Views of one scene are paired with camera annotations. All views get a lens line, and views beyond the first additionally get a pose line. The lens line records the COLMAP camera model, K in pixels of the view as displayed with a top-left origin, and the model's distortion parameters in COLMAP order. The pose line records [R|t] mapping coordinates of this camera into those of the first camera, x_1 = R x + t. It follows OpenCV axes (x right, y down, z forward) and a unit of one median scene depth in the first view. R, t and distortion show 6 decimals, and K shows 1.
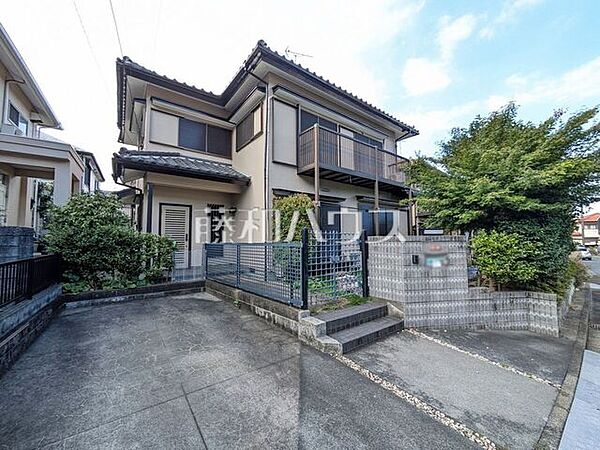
lens RADIAL K [[237.1, 0, 298.6], [0, 237.1, 223.9], [0, 0, 1]] dist [-0.000526, 0.000579]
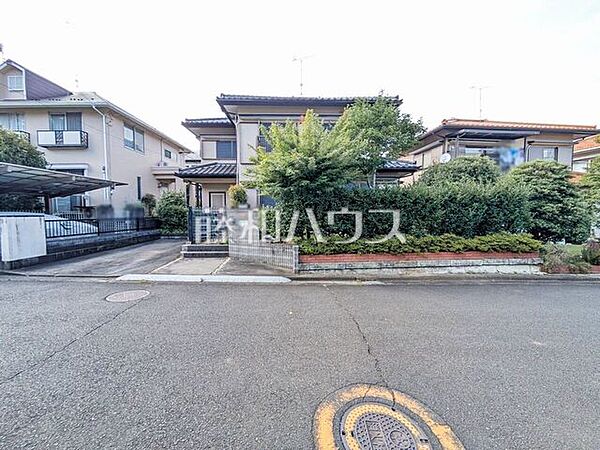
lens RADIAL K [[237.1, 0, 298.6], [0, 237.1, 223.9], [0, 0, 1]] dist [-0.000526, 0.000579]
pose [[0.812259, 0.027827, -0.582632, 1.300194], [0.036907, 0.994408, 0.098947, 0.001385], [0.582128, -0.101874, 0.806690, -0.134067]]
